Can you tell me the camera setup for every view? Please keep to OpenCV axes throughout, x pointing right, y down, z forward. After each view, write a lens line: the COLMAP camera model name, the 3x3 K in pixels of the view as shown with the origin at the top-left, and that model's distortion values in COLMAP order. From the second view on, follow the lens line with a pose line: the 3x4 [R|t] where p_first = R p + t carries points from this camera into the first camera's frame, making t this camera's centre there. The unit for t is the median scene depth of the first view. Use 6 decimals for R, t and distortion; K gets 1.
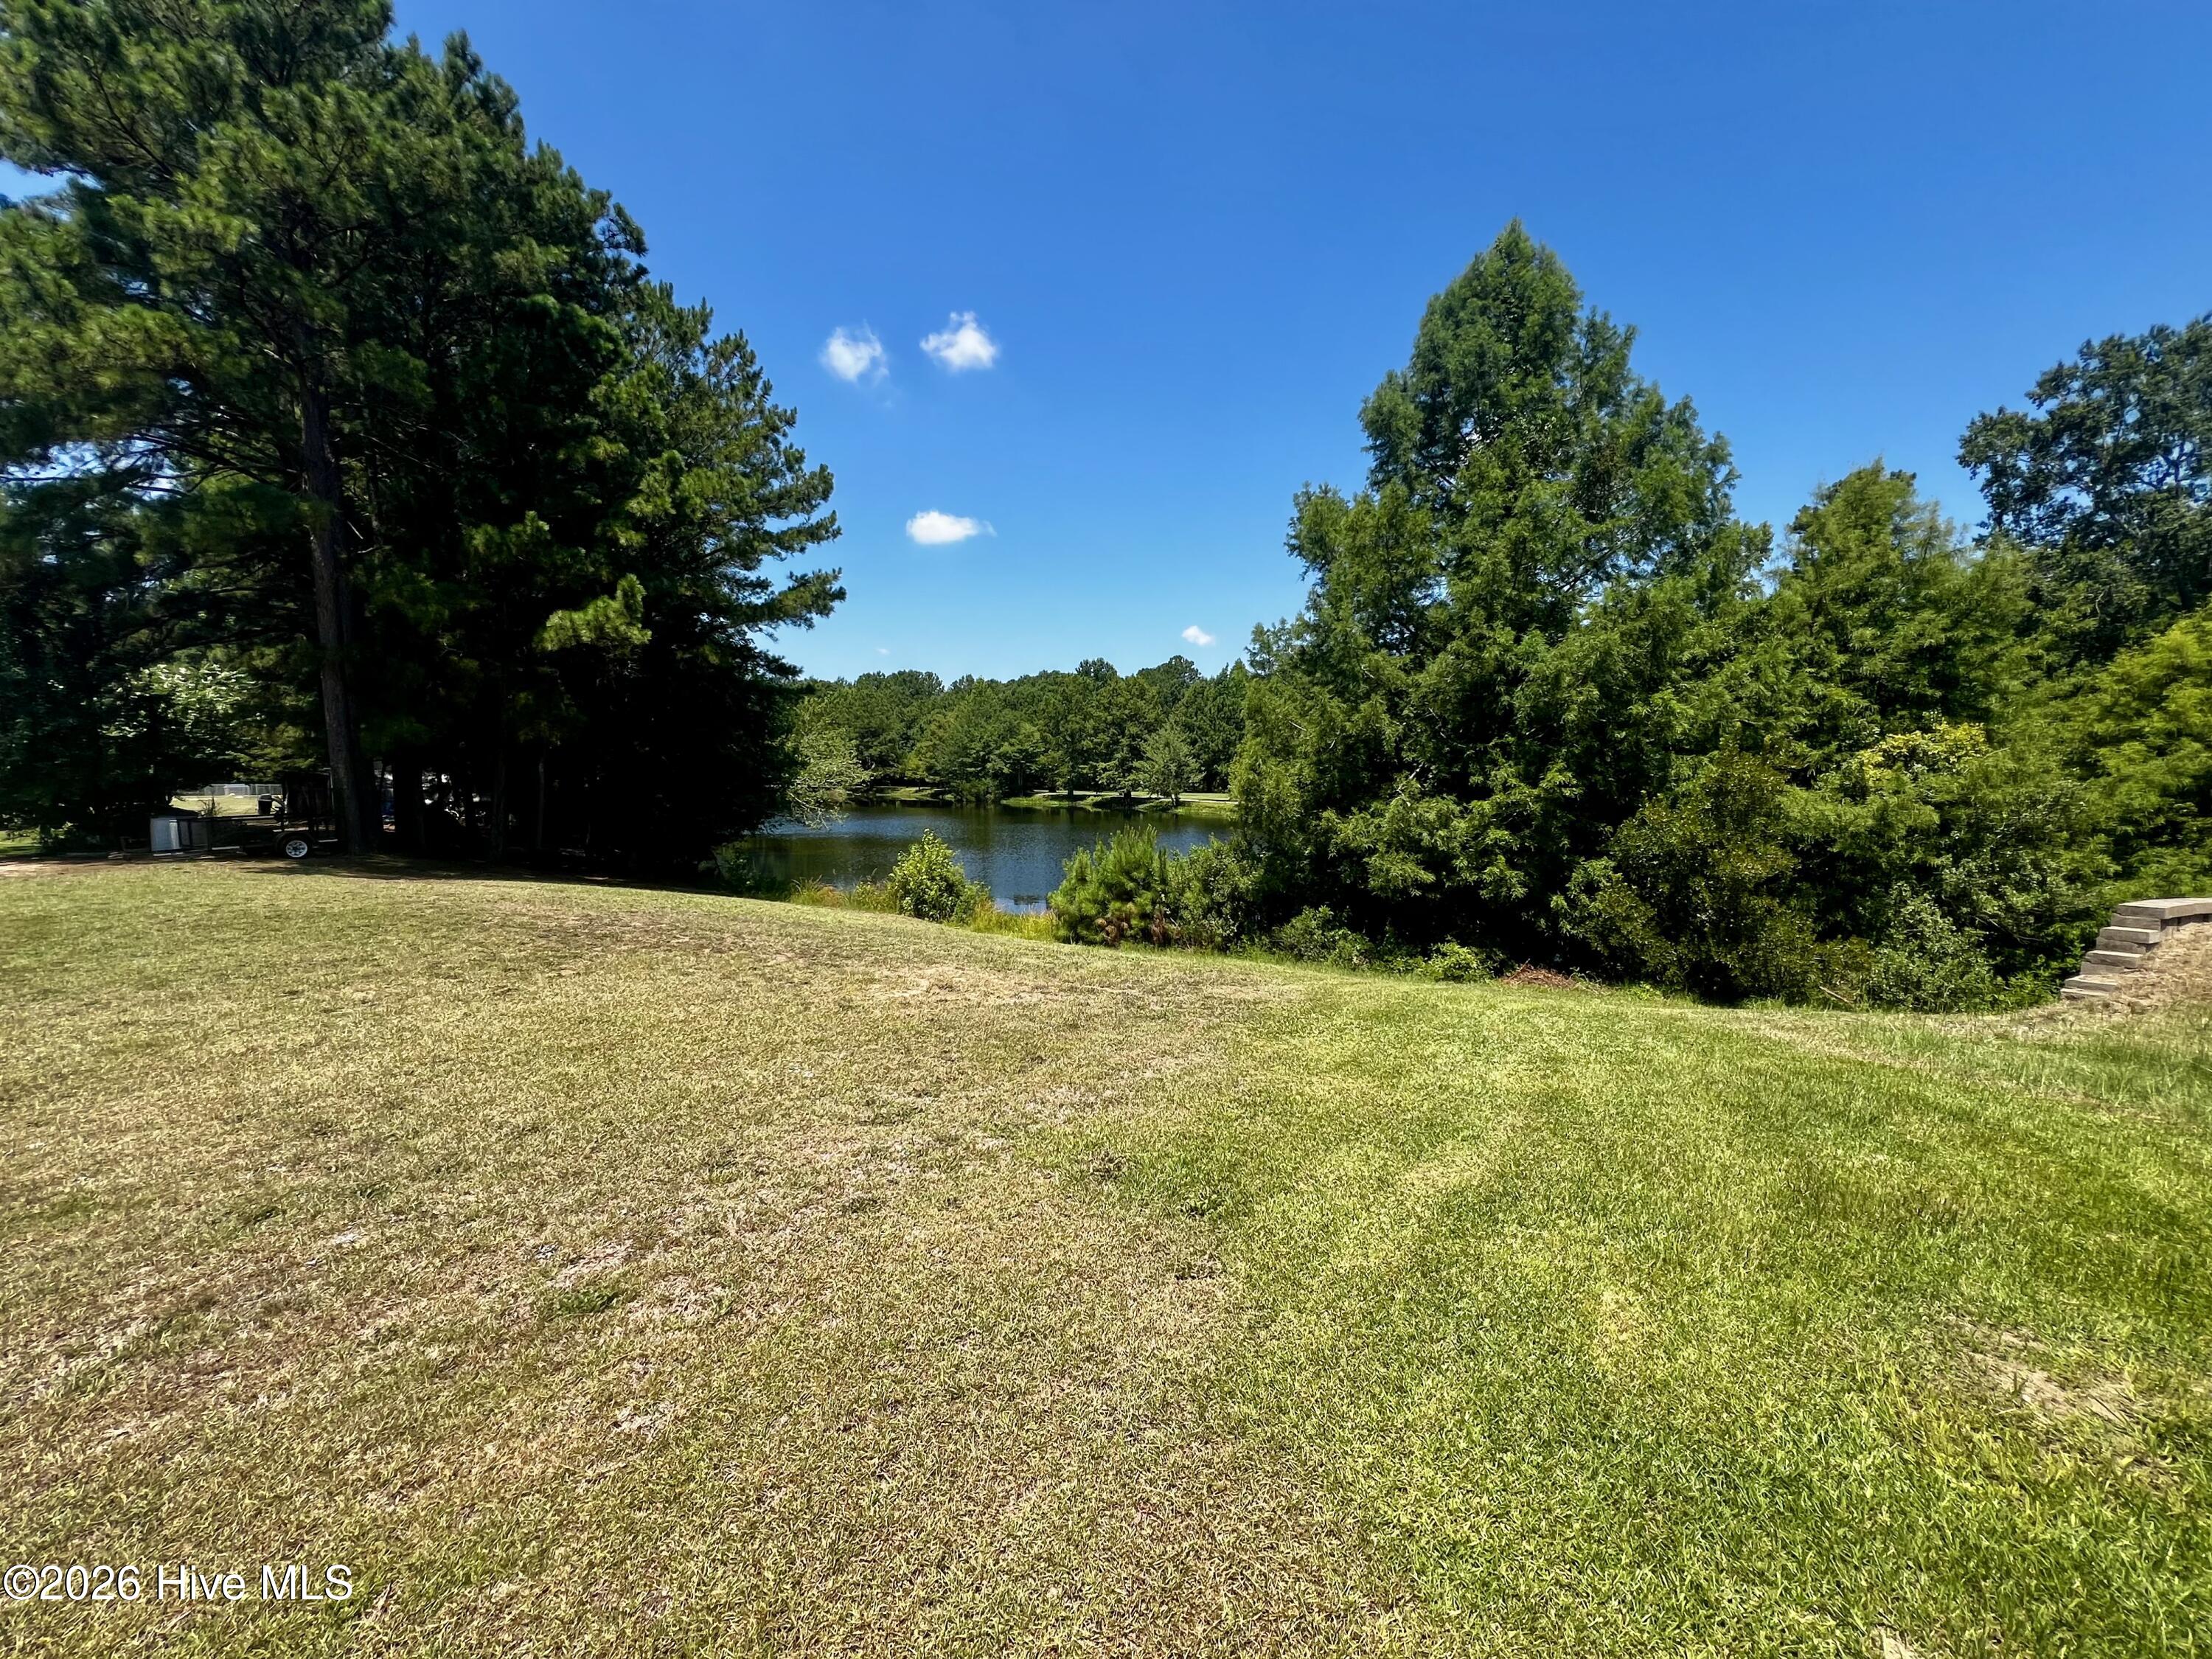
lens RADIAL K [[891.3, 0, 1106.0], [0, 891.3, 829.5], [0, 0, 1]] dist [0.019861, 0.000163]
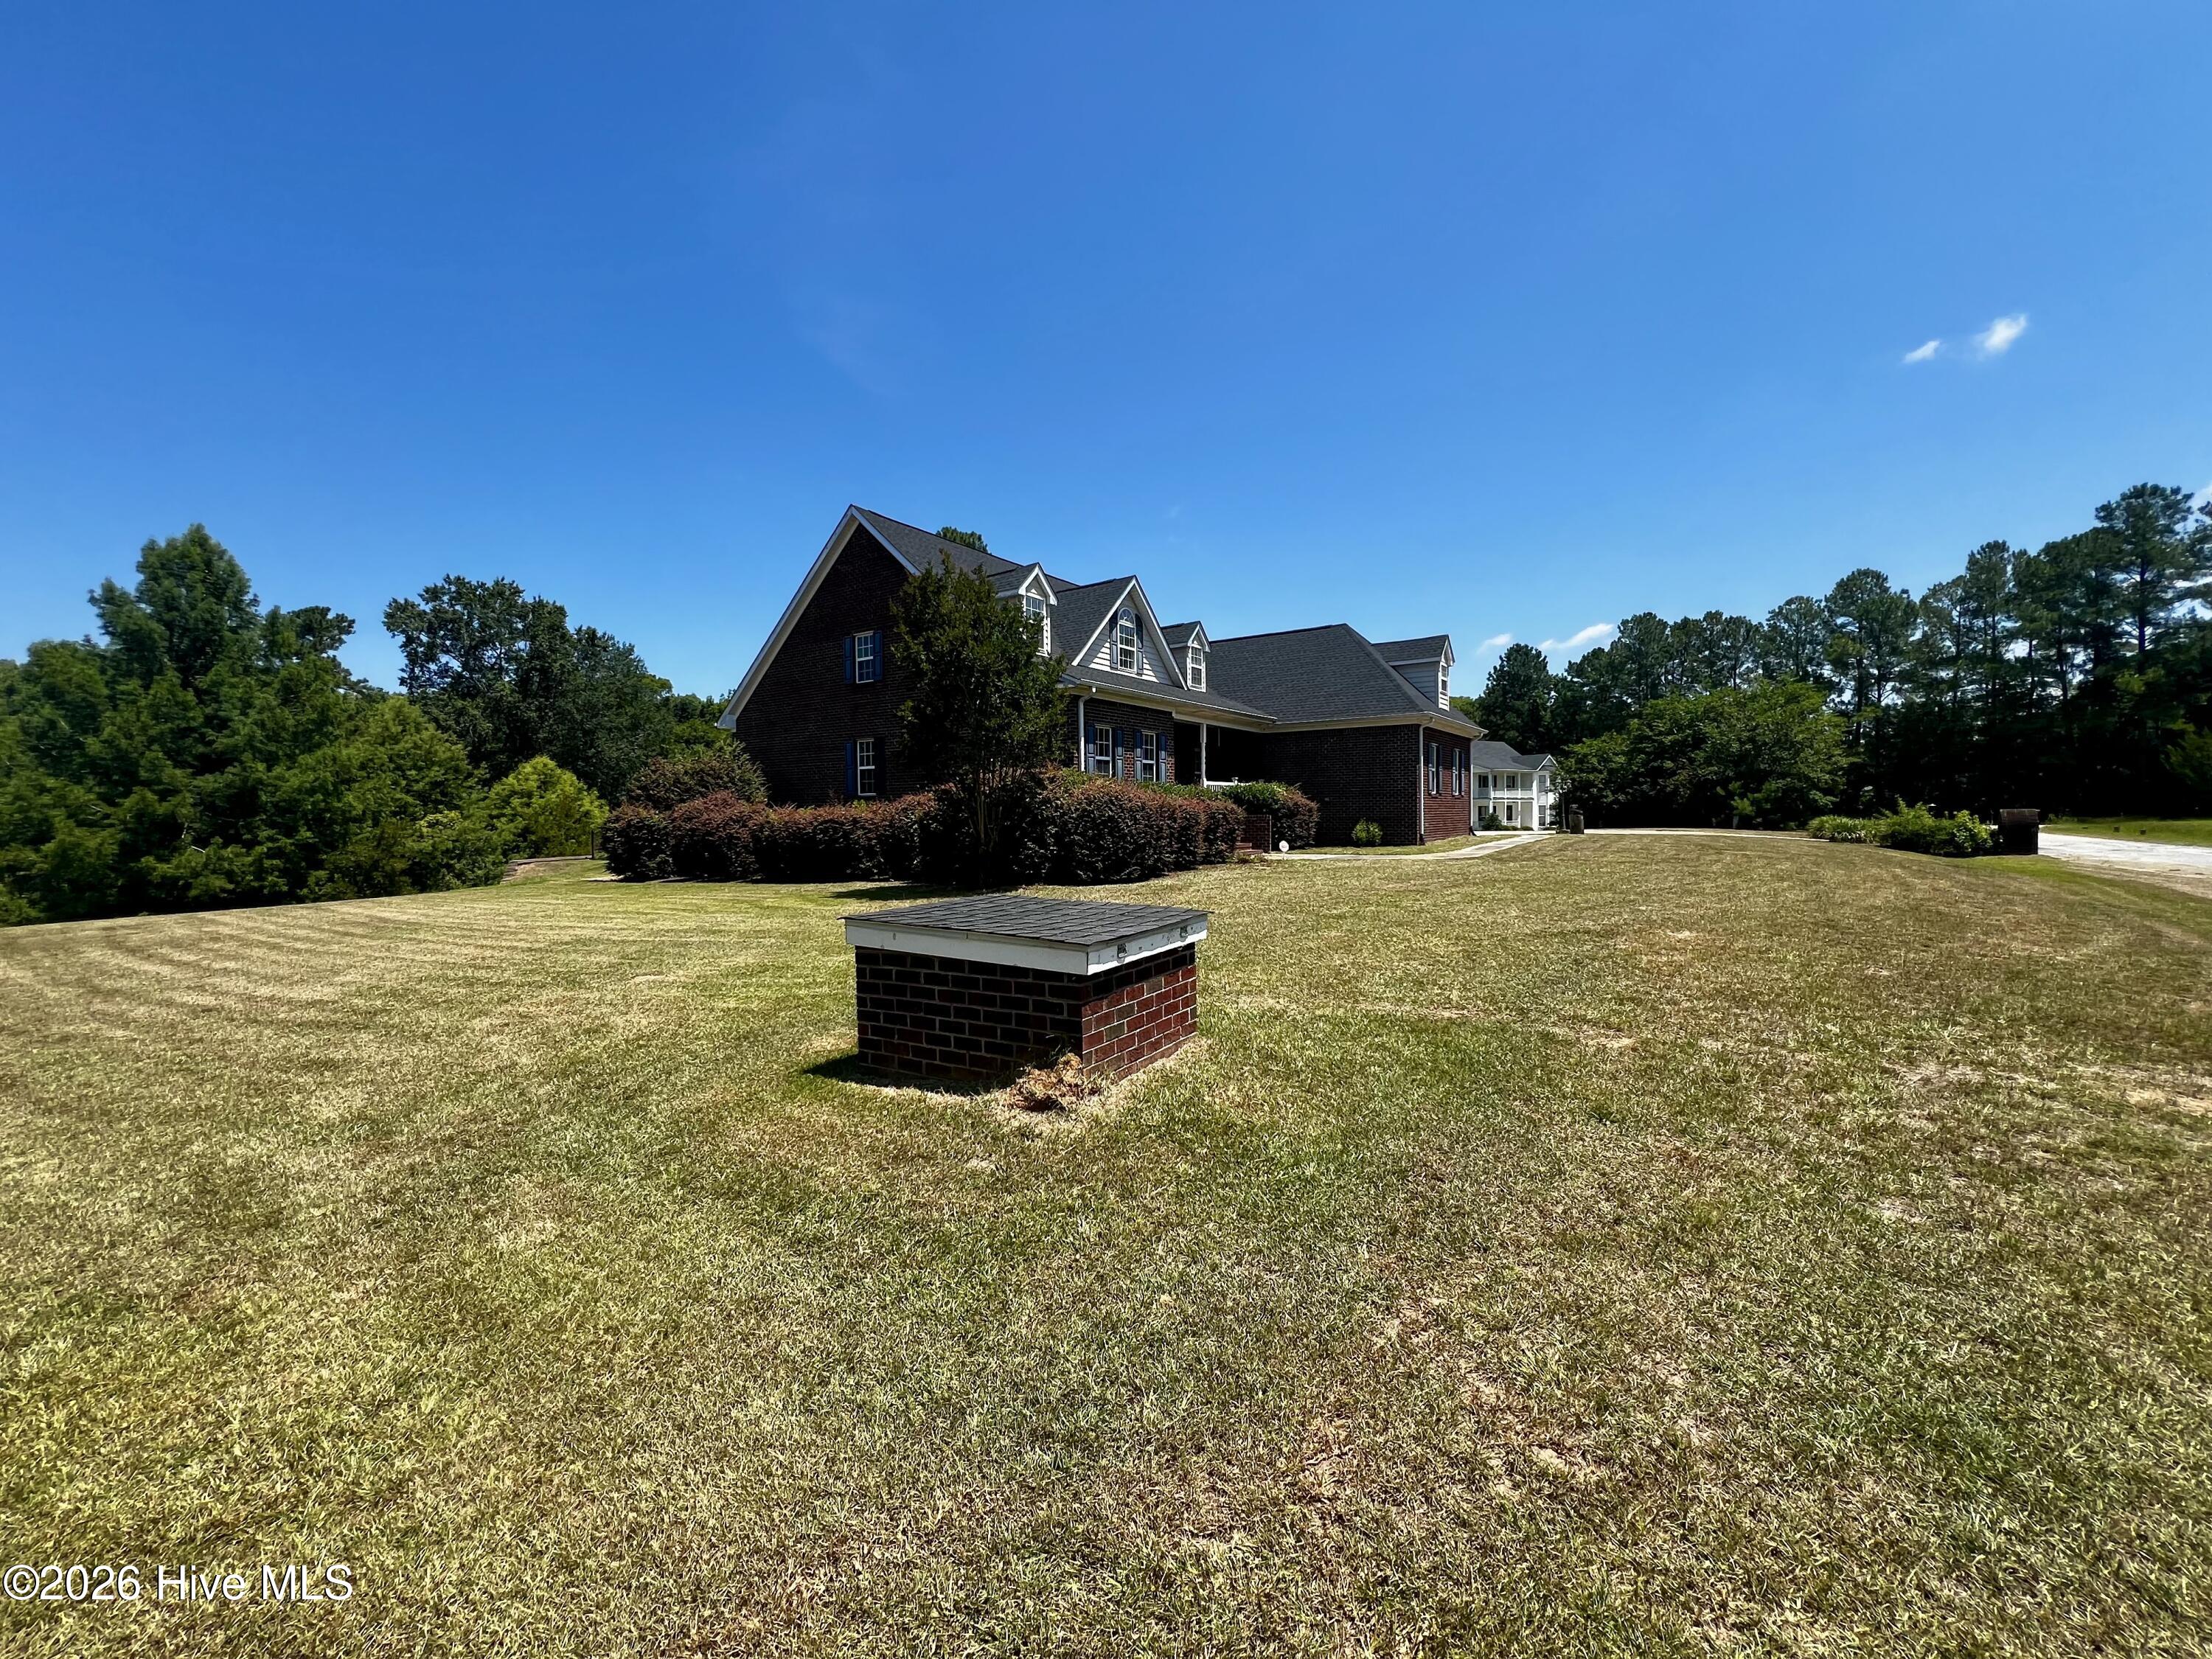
lens RADIAL K [[875.6, 0, 1106.0], [0, 875.6, 829.5], [0, 0, 1]] dist [0.001439, 0.000101]
pose [[0.117775, -0.016864, 0.992897, -1.284043], [0.094146, 0.995542, 0.005741, 0.095628], [-0.988567, 0.092801, 0.118837, -1.105712]]
